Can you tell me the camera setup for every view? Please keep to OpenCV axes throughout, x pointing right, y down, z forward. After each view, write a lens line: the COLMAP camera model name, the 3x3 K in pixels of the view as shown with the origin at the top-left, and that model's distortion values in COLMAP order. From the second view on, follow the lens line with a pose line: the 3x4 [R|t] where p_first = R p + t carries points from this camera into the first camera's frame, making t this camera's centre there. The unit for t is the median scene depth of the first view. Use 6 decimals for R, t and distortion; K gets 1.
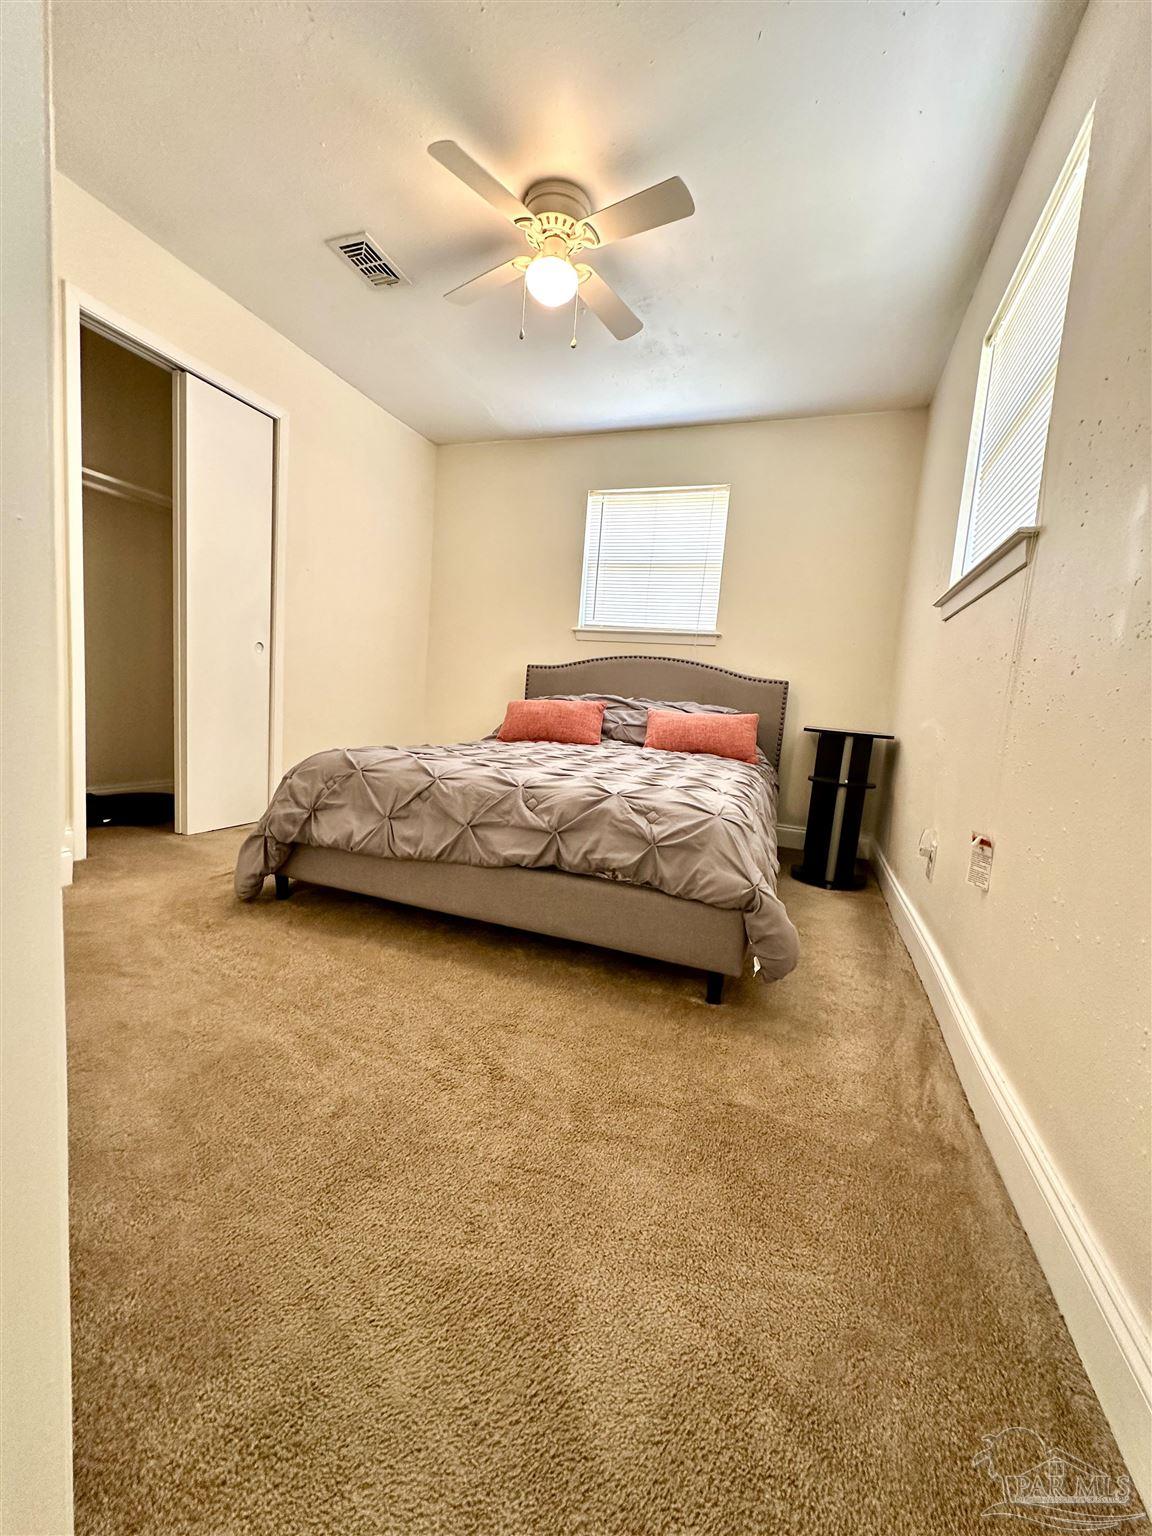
lens RADIAL K [[616.8, 0, 576.0], [0, 616.8, 768.0], [0, 0, 1]] dist [-0.000162, -0.000019]
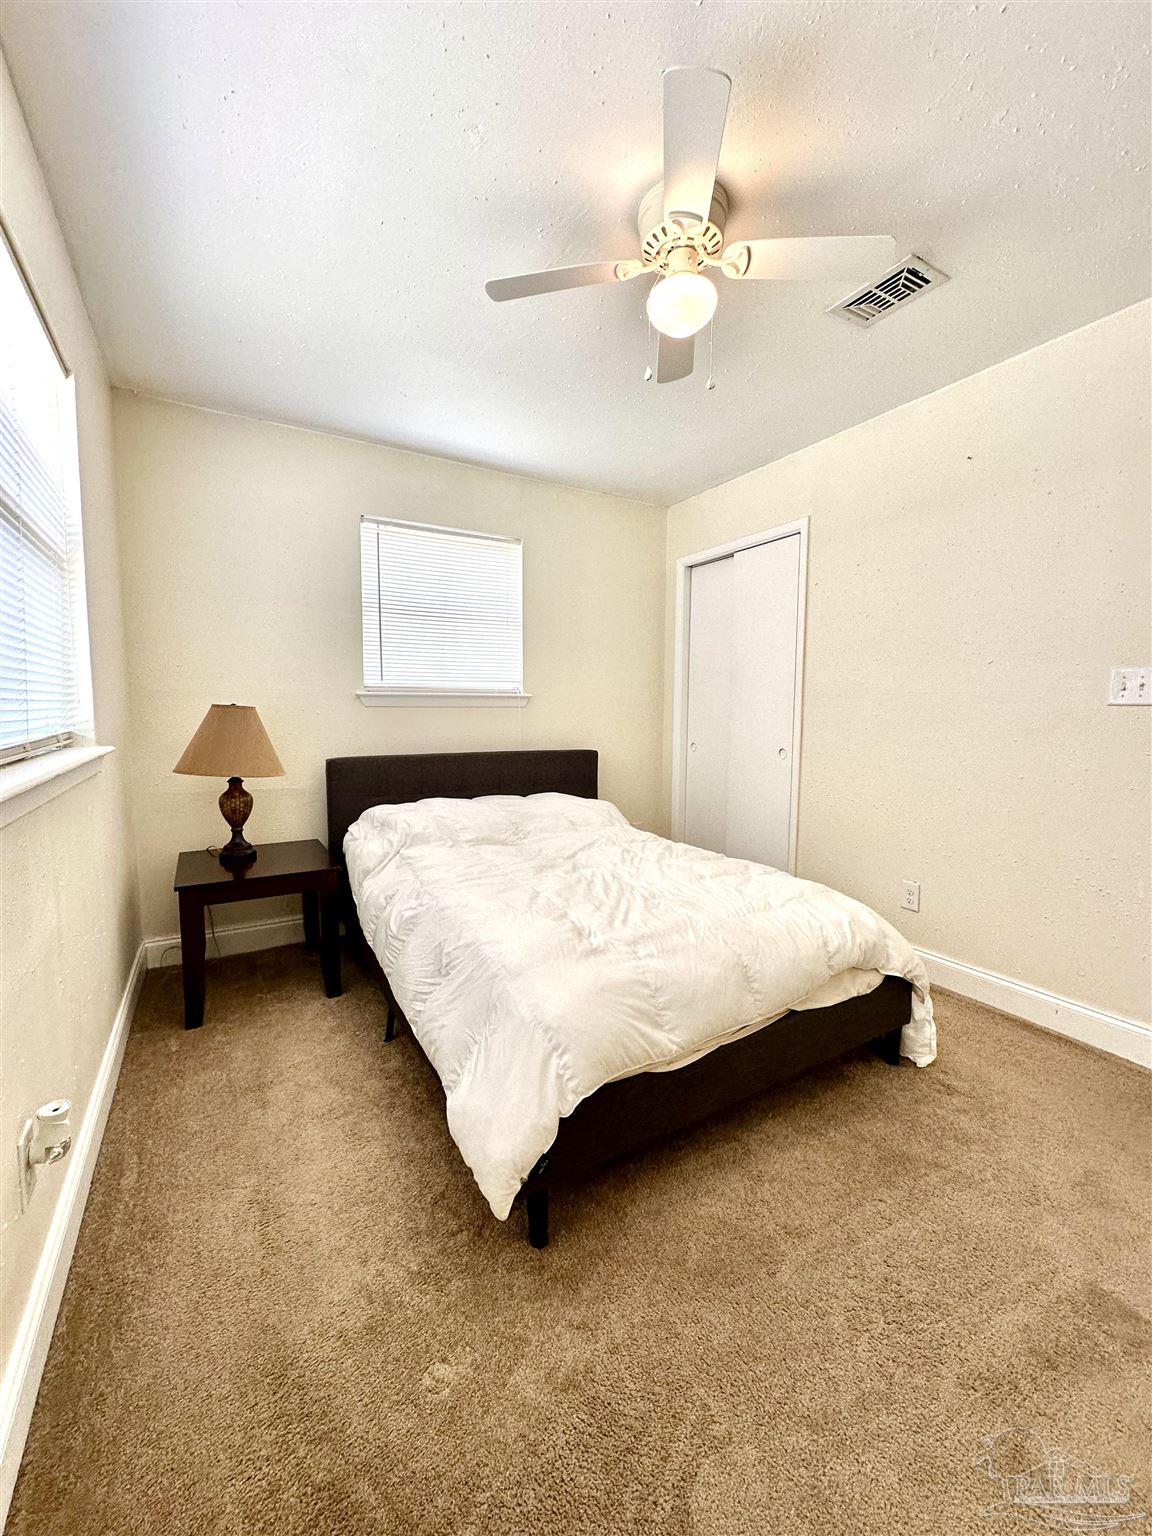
lens RADIAL K [[616.8, 0, 576.0], [0, 616.8, 768.0], [0, 0, 1]] dist [-0.000162, -0.000019]
pose [[0.634905, -0.130953, 0.761411, -0.435714], [0.151204, 0.987533, 0.043762, -0.132775], [-0.757649, 0.087344, 0.646791, 0.330569]]
